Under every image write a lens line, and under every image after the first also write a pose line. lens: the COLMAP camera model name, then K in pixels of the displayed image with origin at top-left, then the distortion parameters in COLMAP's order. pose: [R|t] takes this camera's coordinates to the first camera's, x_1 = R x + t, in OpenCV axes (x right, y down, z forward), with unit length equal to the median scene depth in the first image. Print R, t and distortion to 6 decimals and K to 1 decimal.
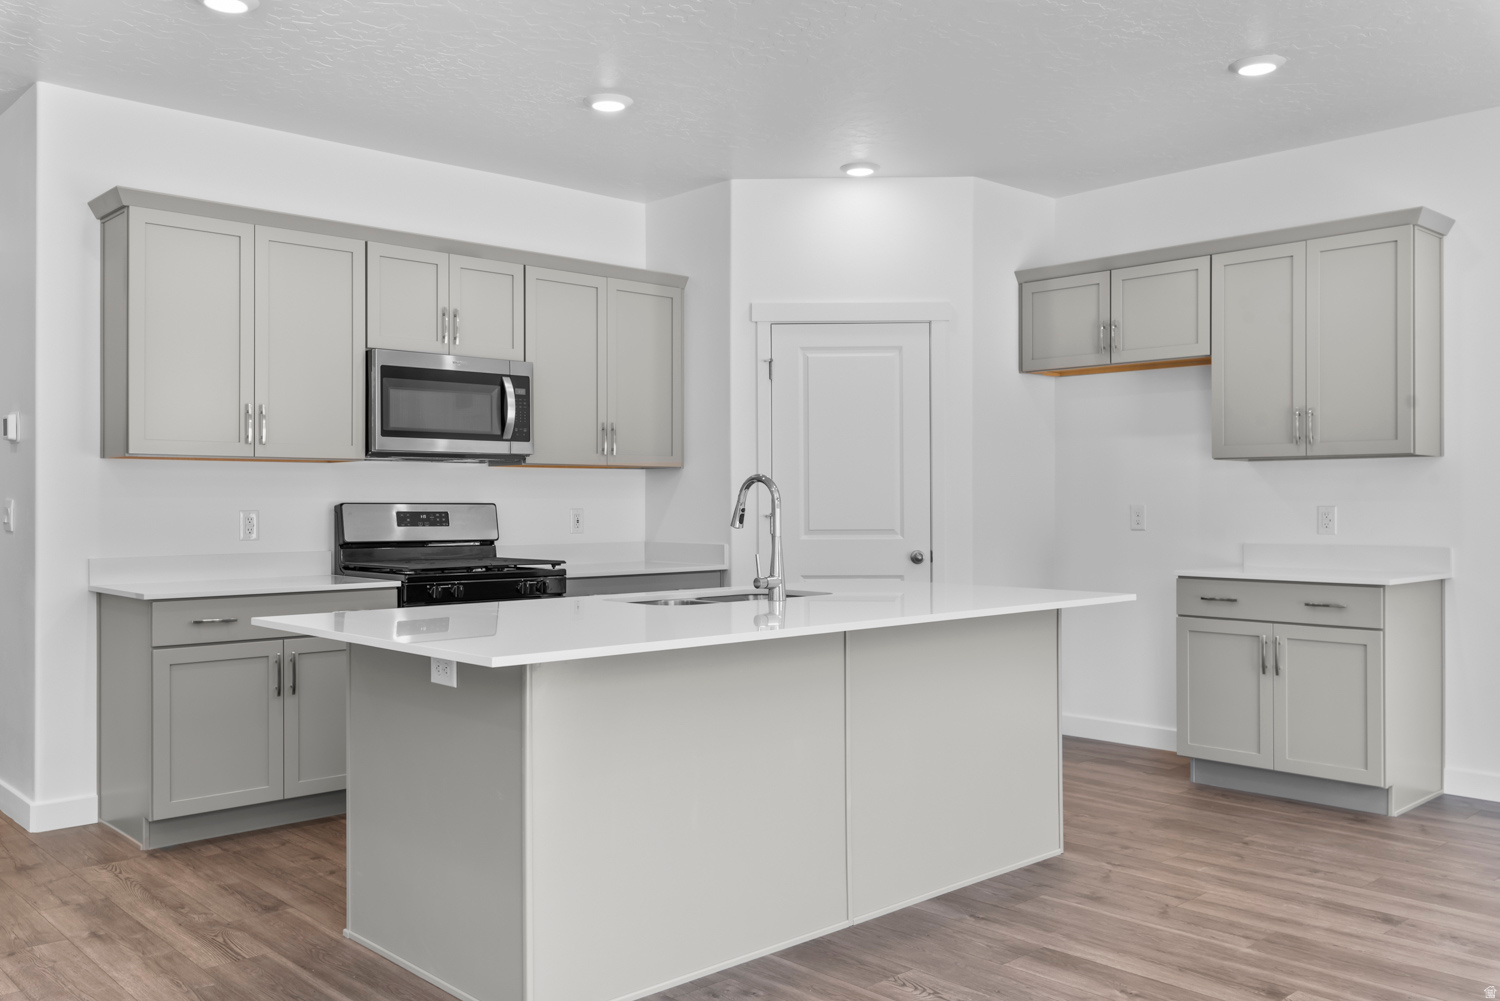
lens RADIAL K [[1255.6, 0, 750.0], [0, 1255.6, 500.5], [0, 0, 1]] dist [-0.001540, -0.004197]
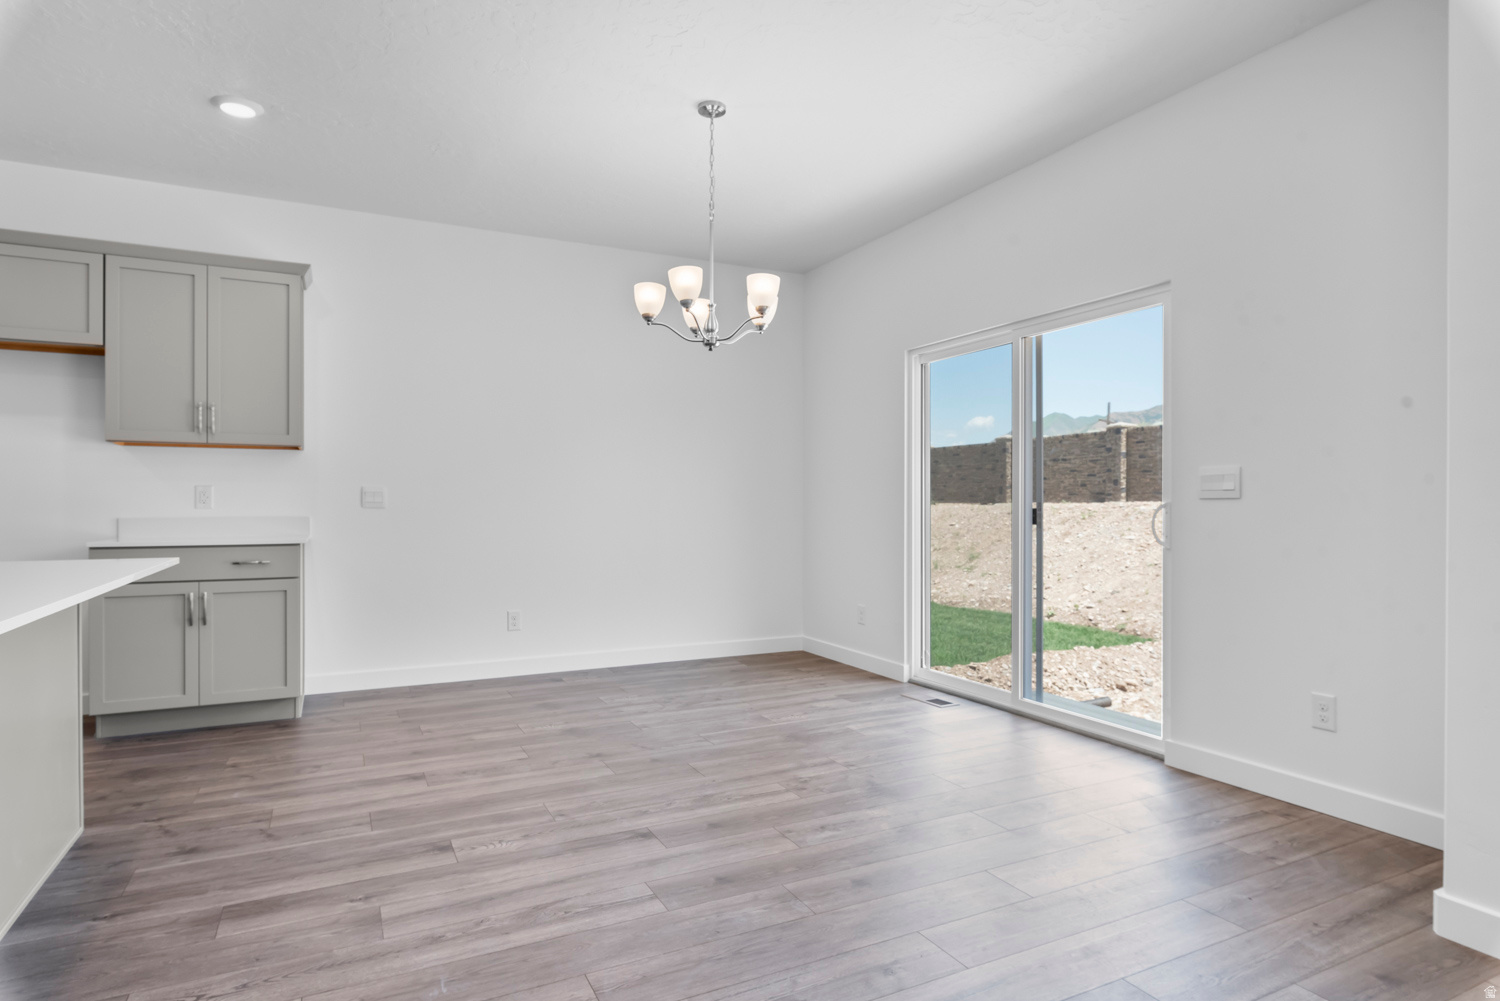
lens RADIAL K [[835.2, 0, 749.8], [0, 835.2, 506.9], [0, 0, 1]] dist [-0.001156, -0.000336]
pose [[0.278682, -0.000803, 0.960383, -0.224434], [-0.002231, 0.999996, 0.001484, 0.028878], [-0.960381, -0.002556, 0.278680, 0.326235]]
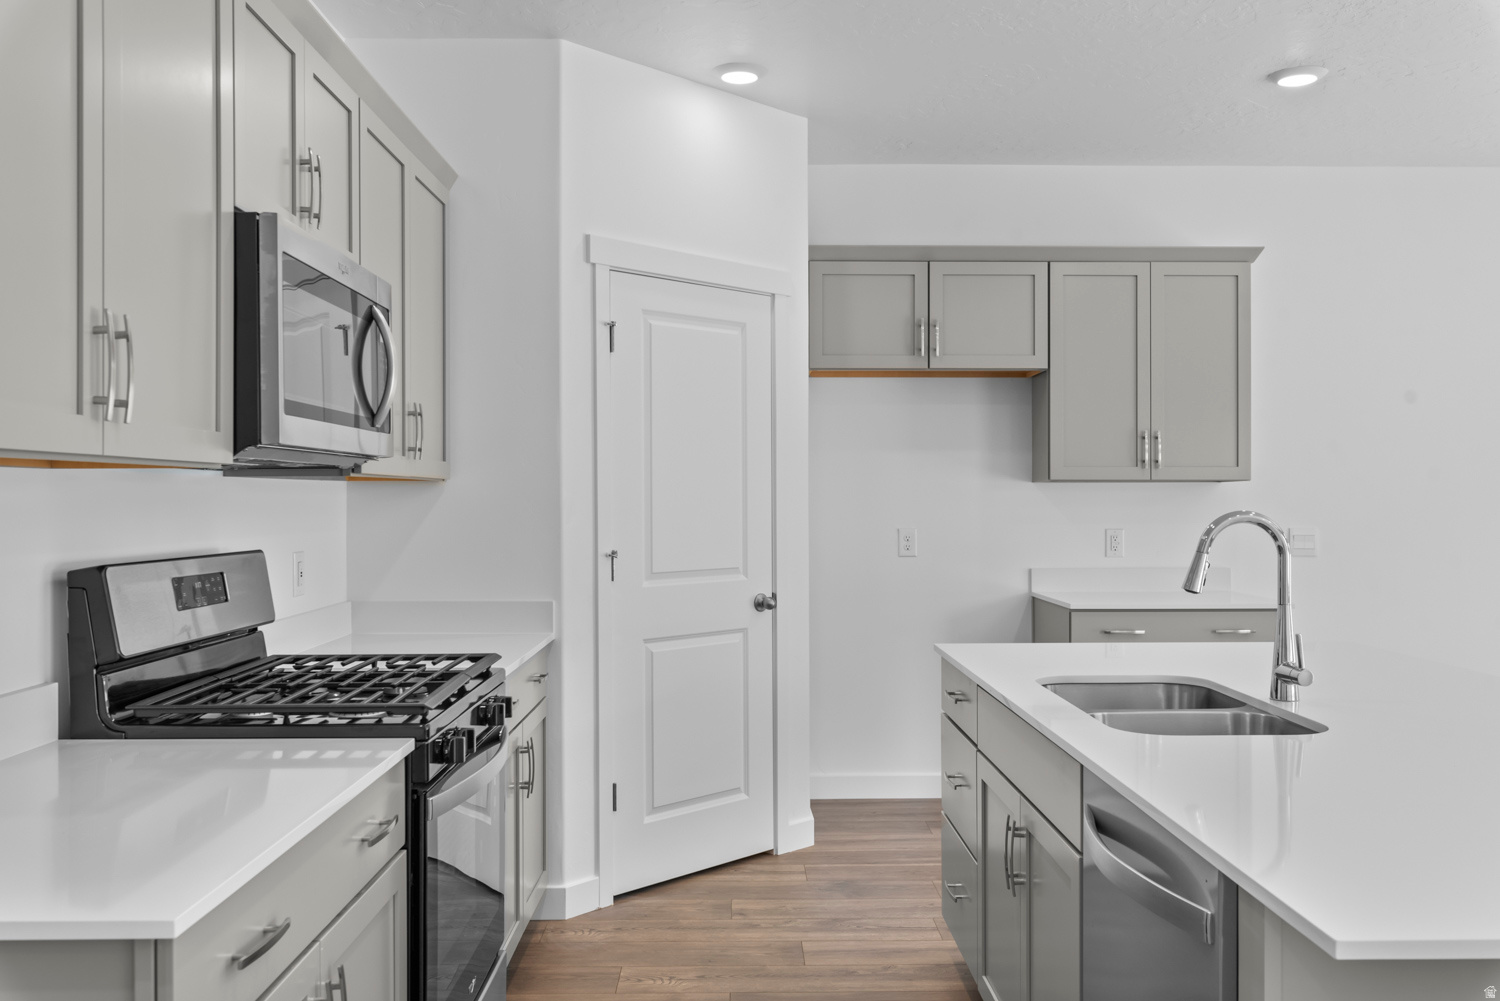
lens RADIAL K [[1255.6, 0, 750.0], [0, 1255.6, 500.5], [0, 0, 1]] dist [-0.001540, -0.004197]
pose [[0.668018, -0.000834, 0.744145, -0.607671], [-0.000109, 0.999999, 0.001219, -0.024740], [-0.744145, -0.000896, 0.668017, 0.692491]]
